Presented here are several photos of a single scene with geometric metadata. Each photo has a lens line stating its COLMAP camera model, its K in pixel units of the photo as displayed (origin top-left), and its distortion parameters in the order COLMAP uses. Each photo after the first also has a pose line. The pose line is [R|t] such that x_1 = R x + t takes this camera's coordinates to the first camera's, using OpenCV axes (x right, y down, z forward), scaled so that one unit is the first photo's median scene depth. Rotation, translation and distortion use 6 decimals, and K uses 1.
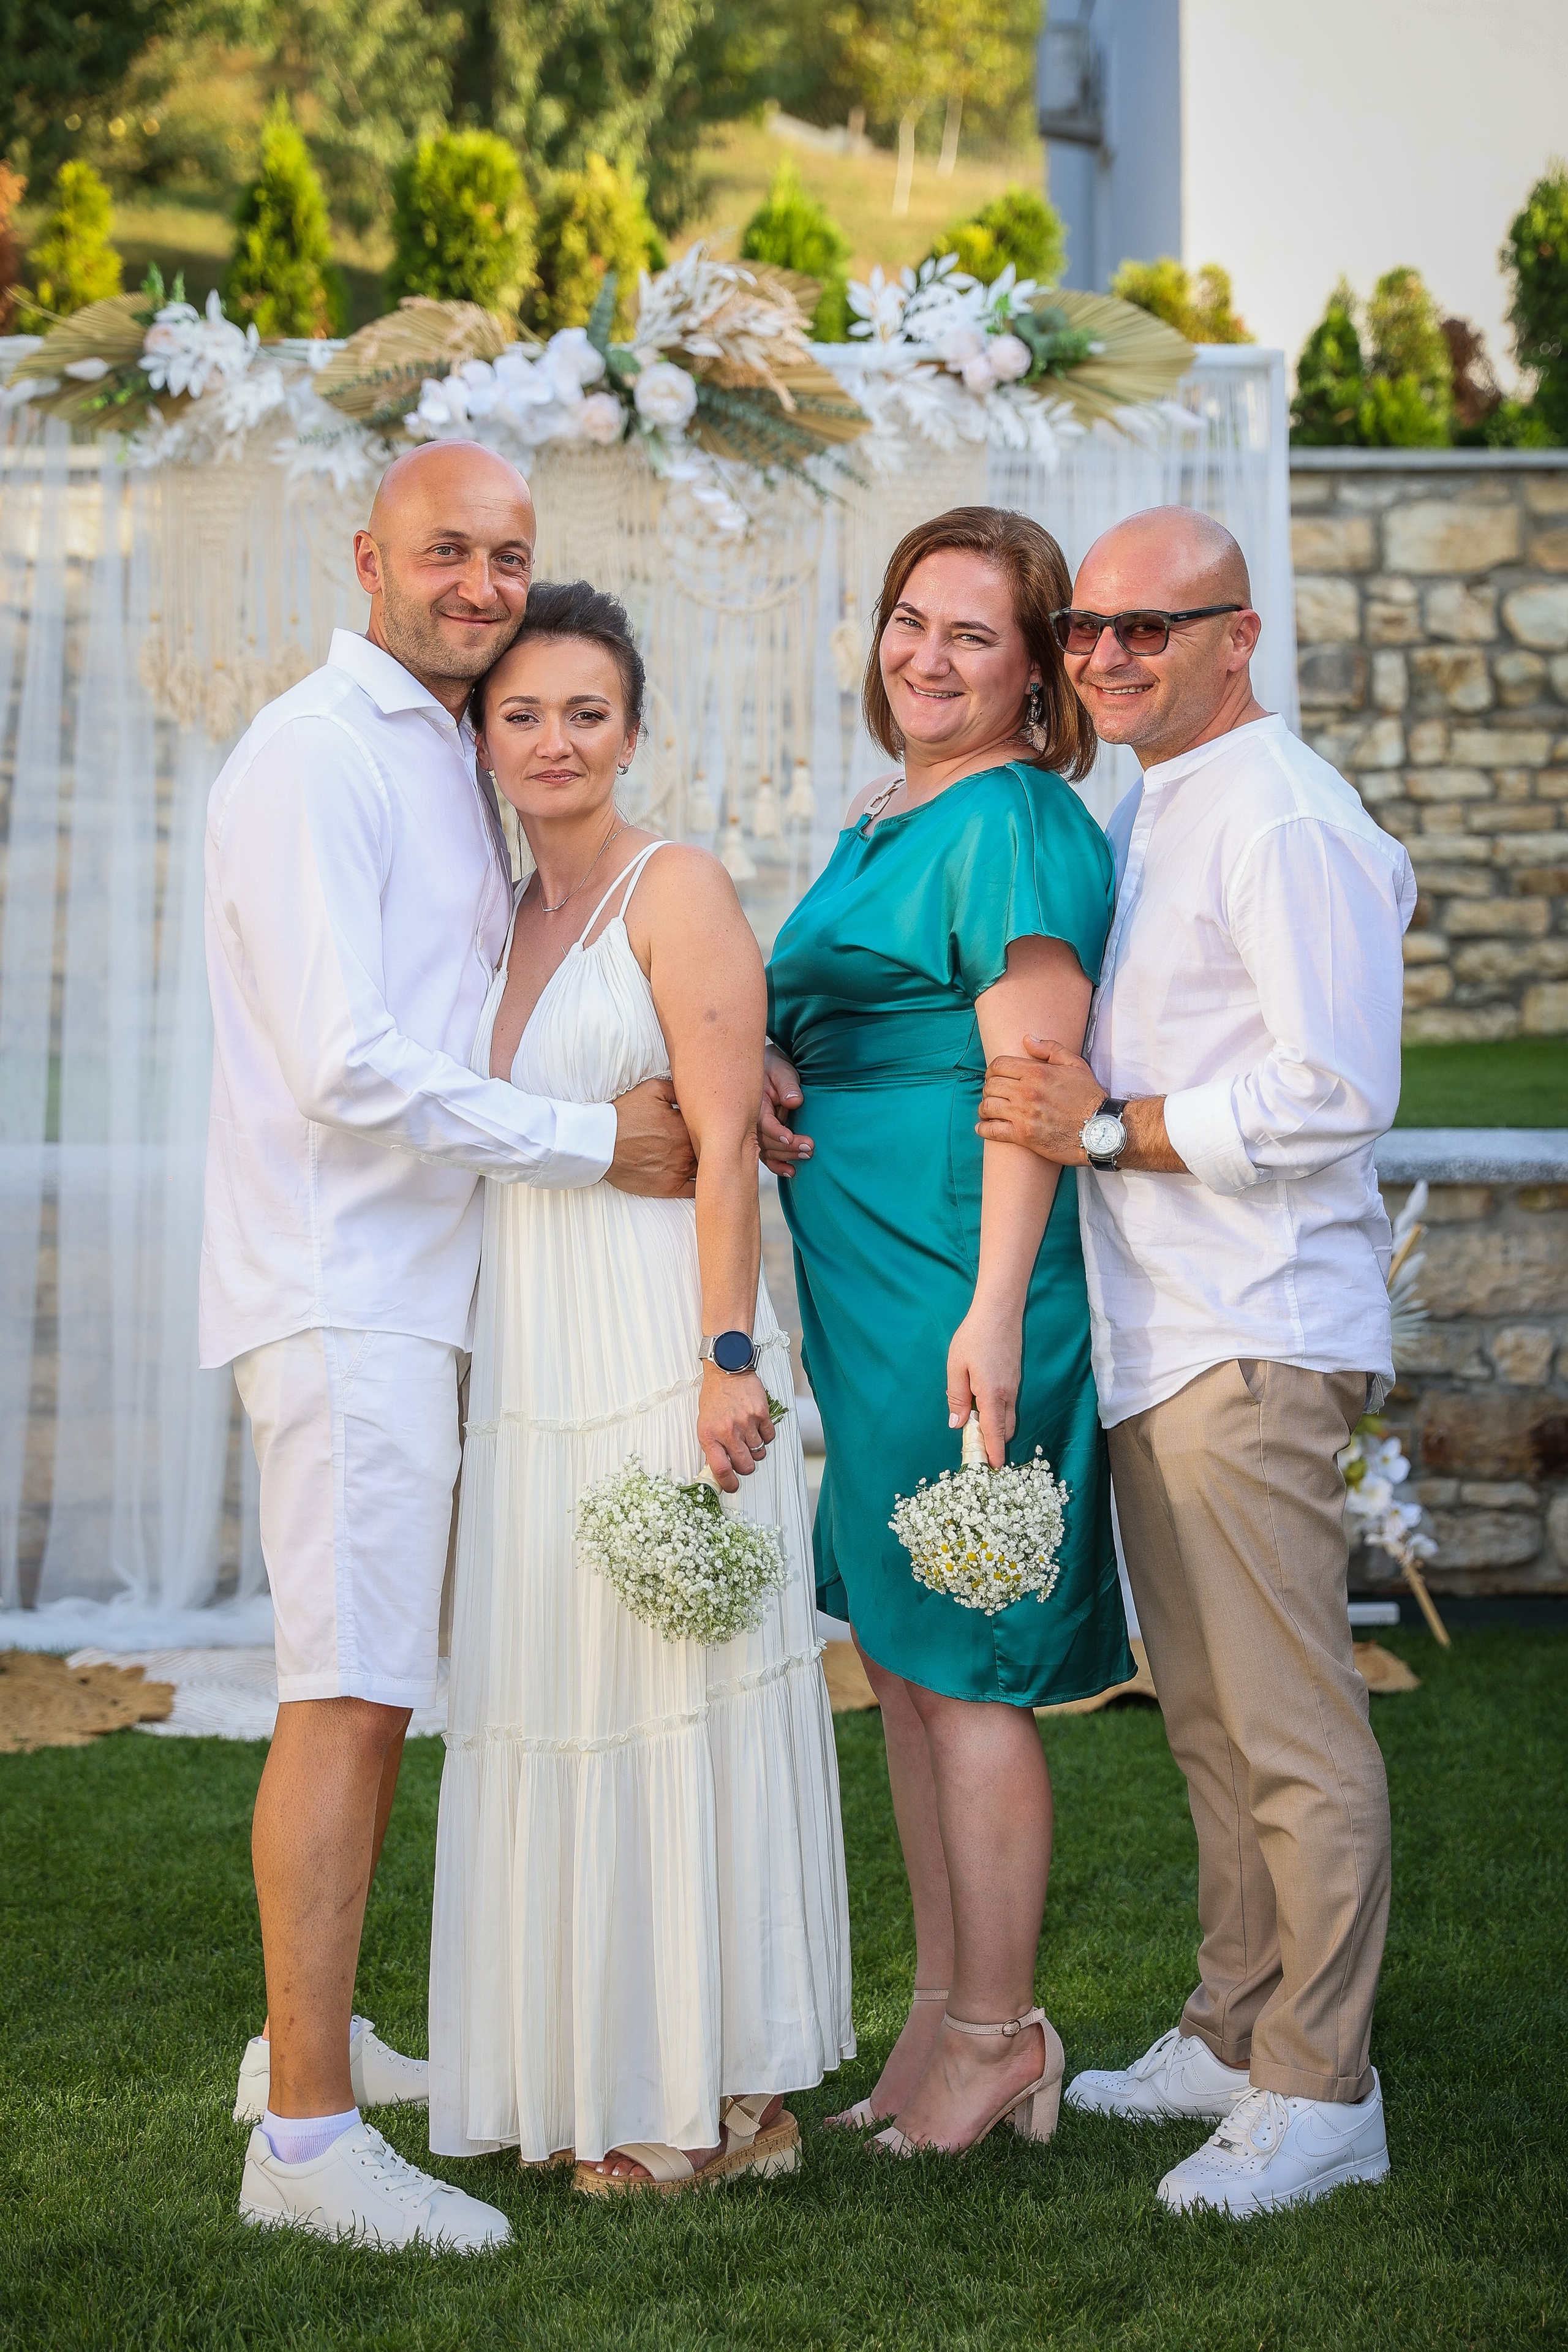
lens RADIAL K [[4617.3, 0, 744.6], [0, 4617.3, 1224.9], [0, 0, 1]] dist [-0.011950, 0.000000]
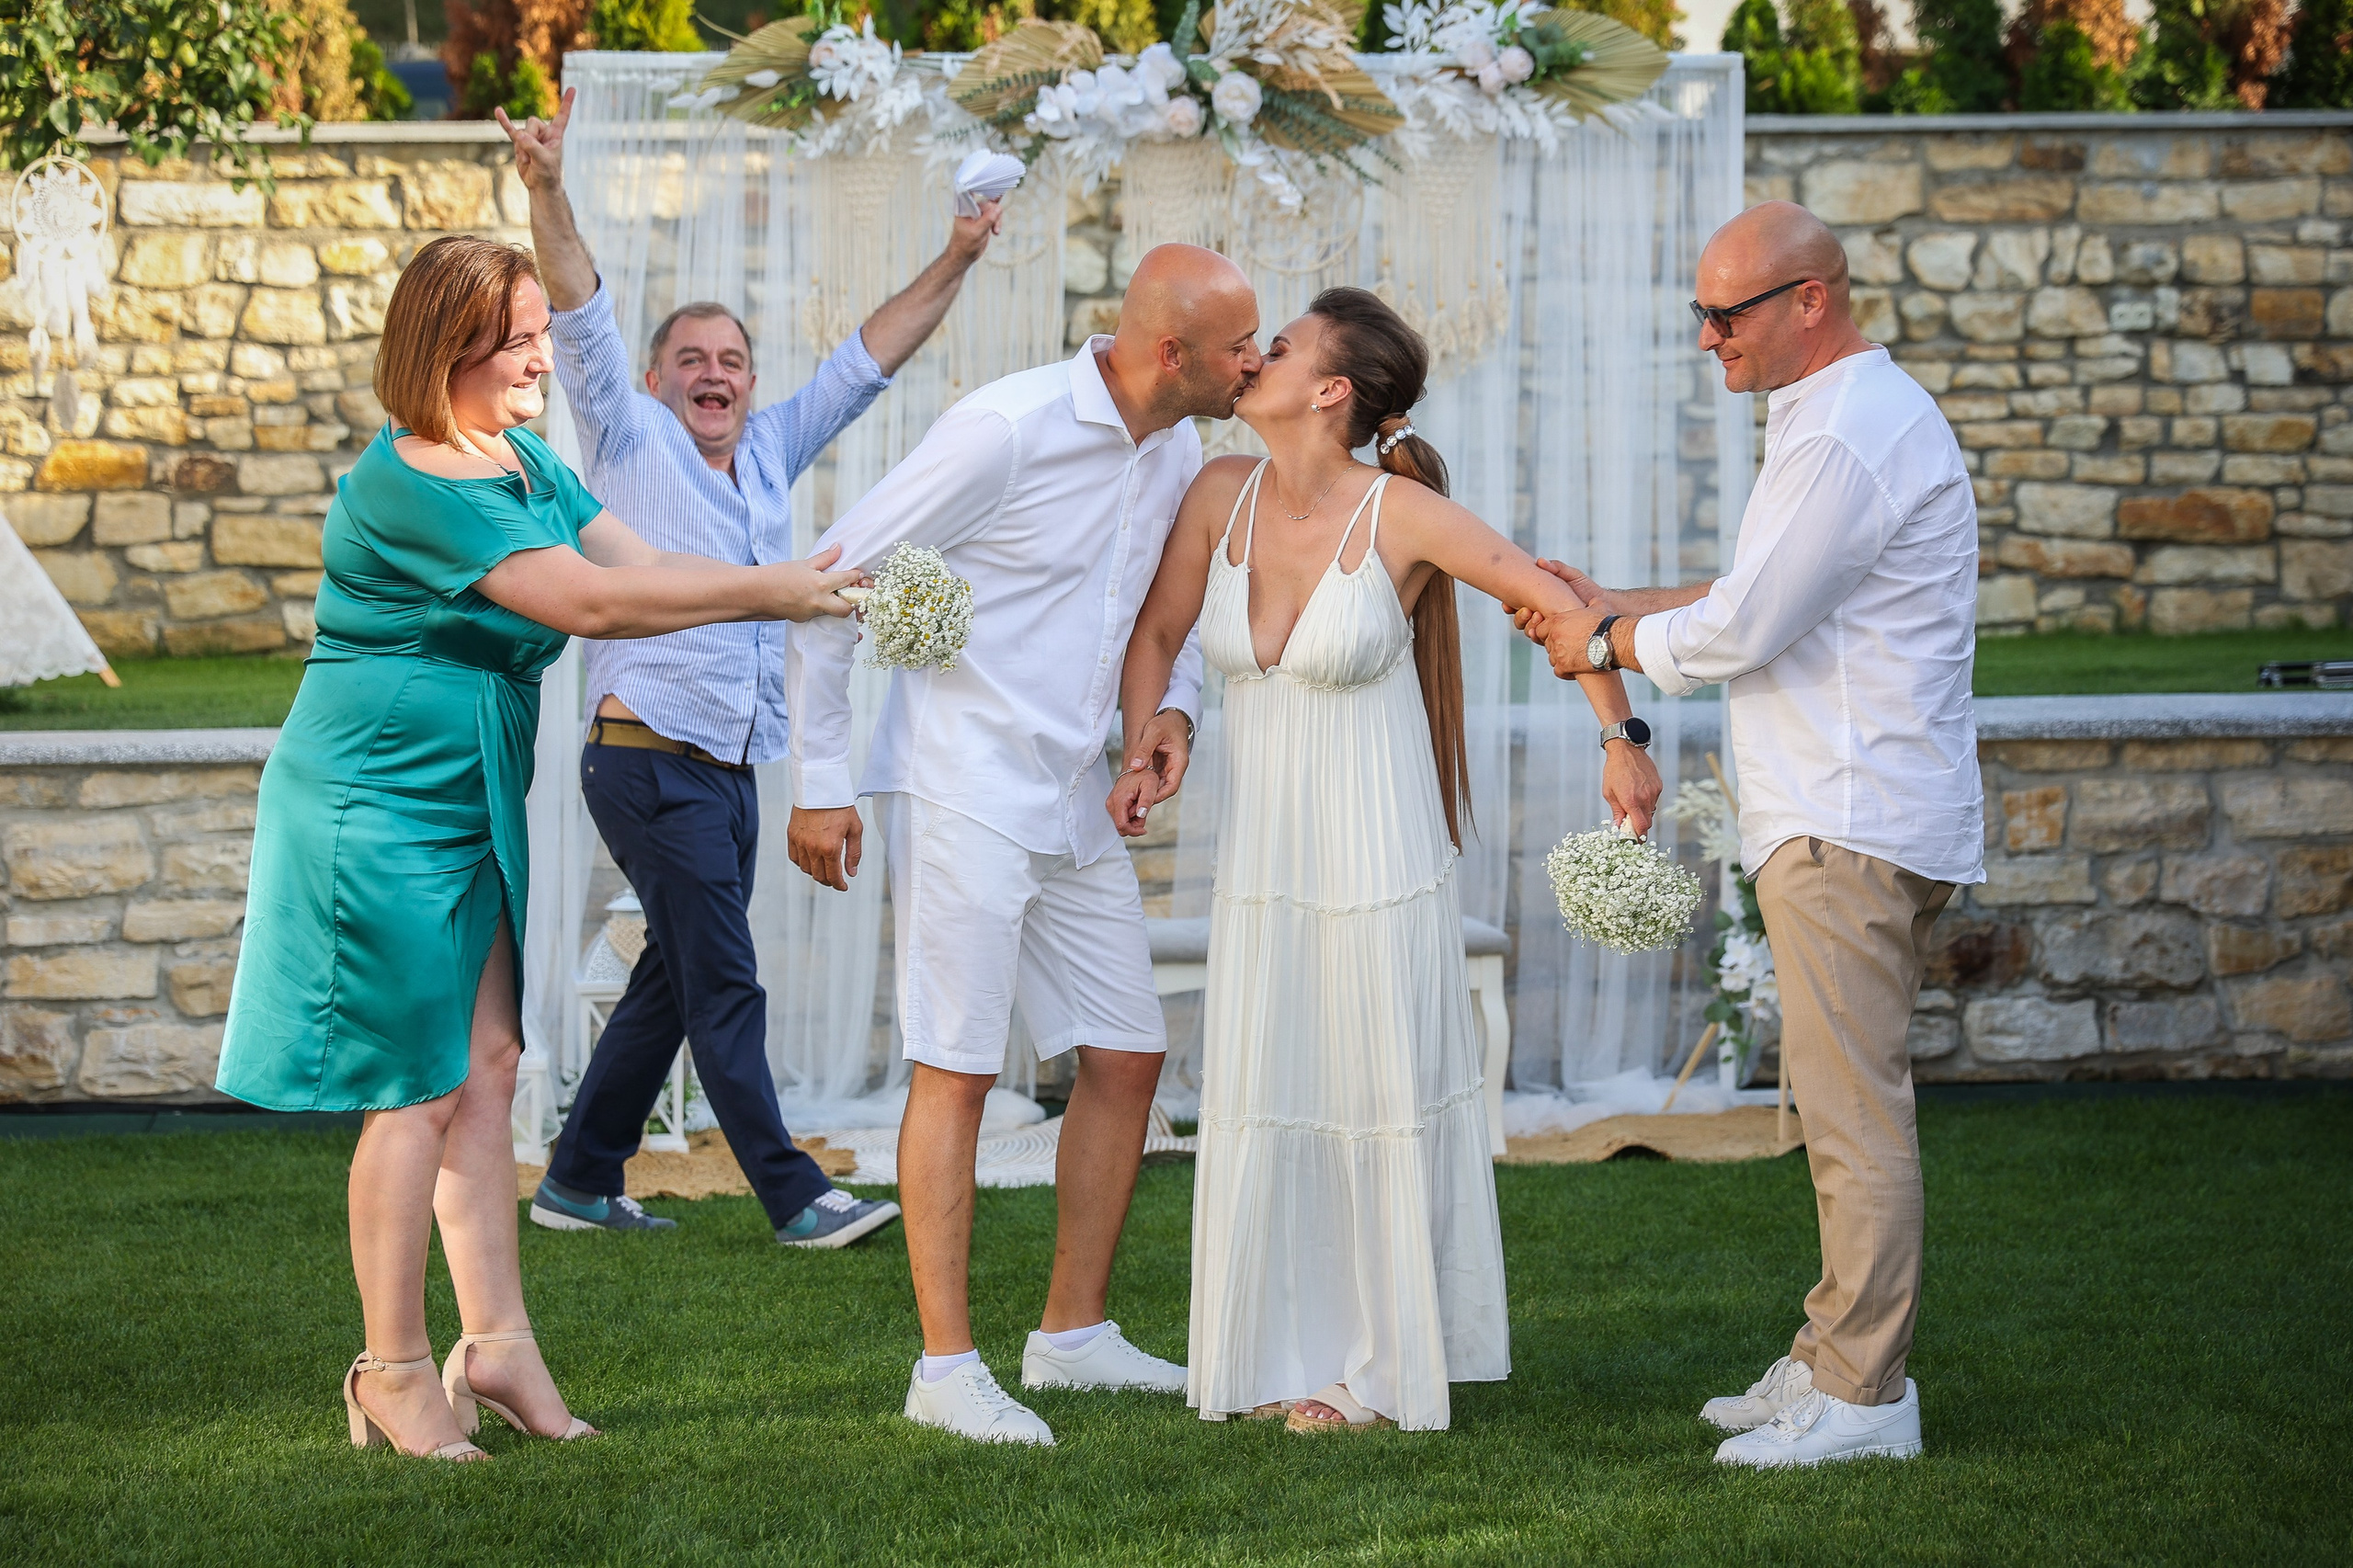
lens RADIAL K [[4619.2, 0, 1179.5], [0, 4619.2, 789.6], [0, 0, 1]] dist [-0.011950, 0.000000]
pose [[0.999903, -0.008163, 0.011277, -0.047233], [0.008307, 0.999884, -0.012767, 0.019045], [-0.011172, 0.012860, 0.999855, -0.219534]]
